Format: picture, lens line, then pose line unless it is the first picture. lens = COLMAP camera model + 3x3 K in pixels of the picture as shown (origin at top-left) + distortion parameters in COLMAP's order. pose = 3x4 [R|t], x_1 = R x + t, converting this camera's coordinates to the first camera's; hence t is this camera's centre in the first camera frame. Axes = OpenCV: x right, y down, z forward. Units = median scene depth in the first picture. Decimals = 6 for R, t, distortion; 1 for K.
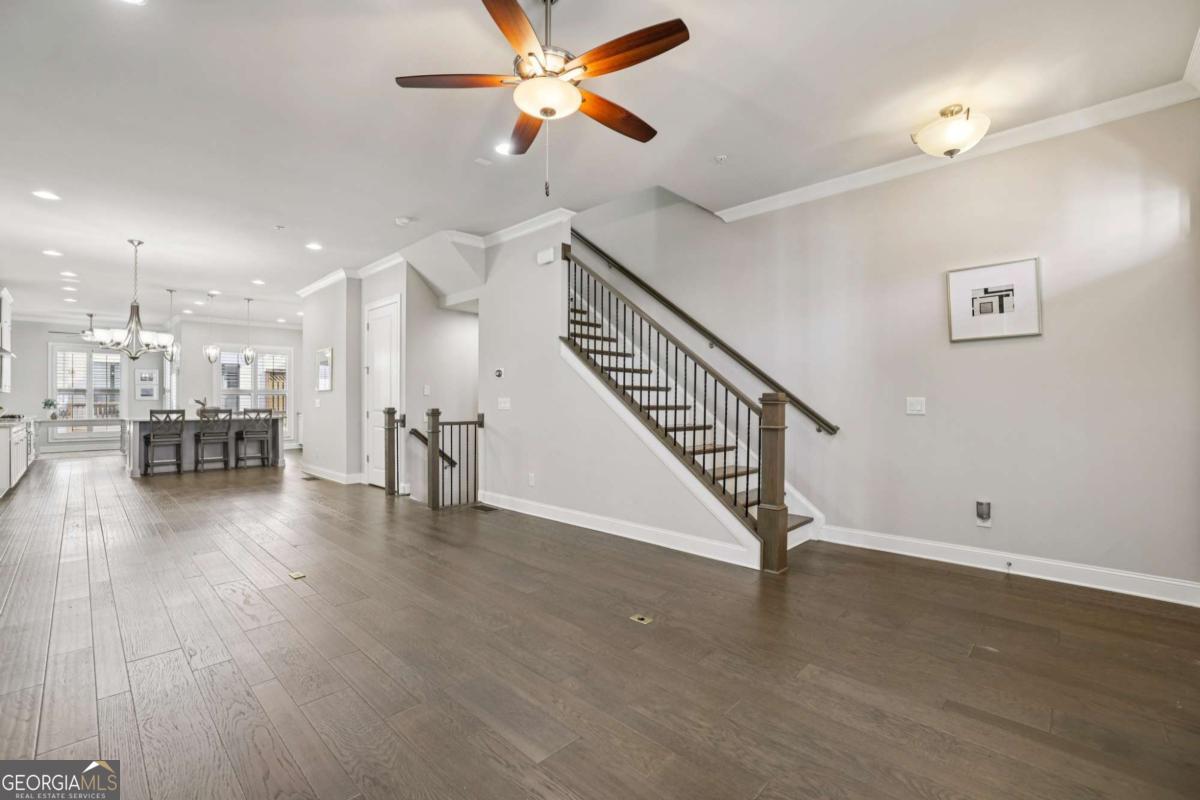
lens RADIAL K [[522.2, 0, 601.3], [0, 522.2, 404.6], [0, 0, 1]] dist [0.002722, 0.000456]
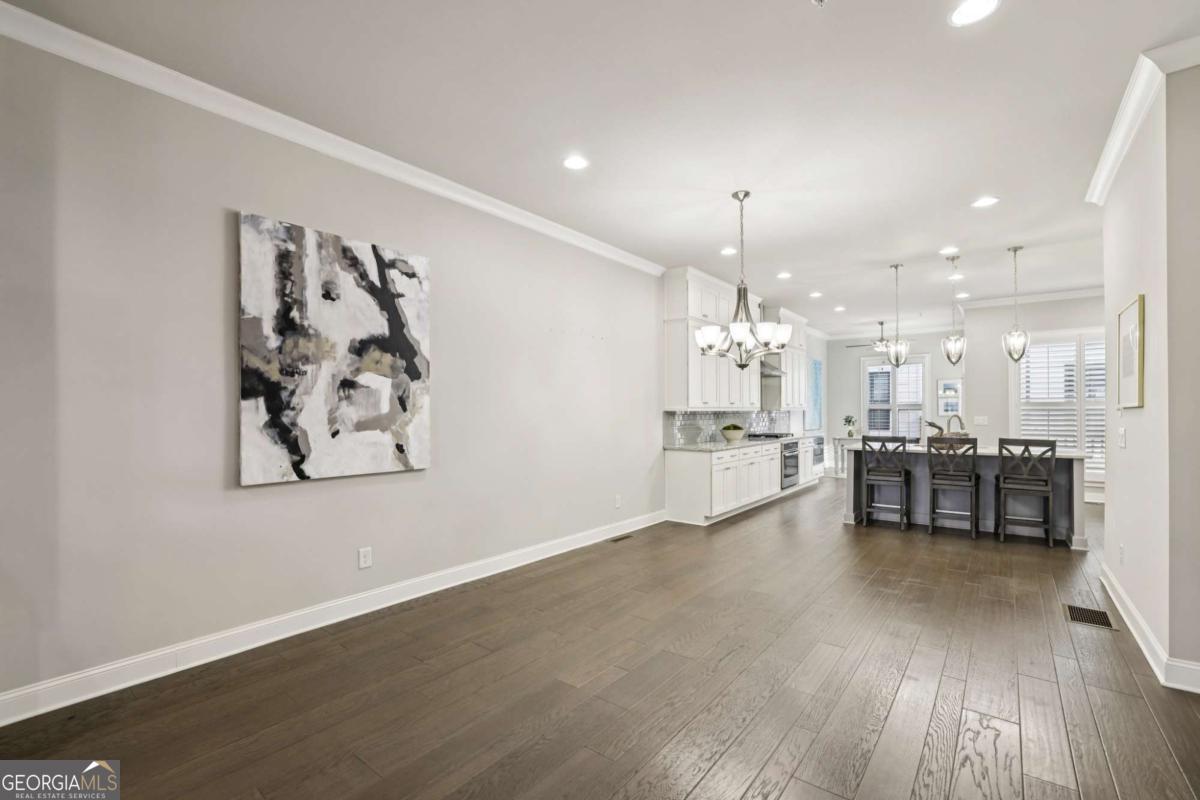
lens RADIAL K [[522.2, 0, 601.7], [0, 522.2, 412.7], [0, 0, 1]] dist [0.002722, 0.000456]
pose [[0.117213, 0.002460, -0.993104, -0.158659], [-0.004821, 0.999987, 0.001908, -0.019002], [0.993095, 0.004564, 0.117224, 0.494769]]
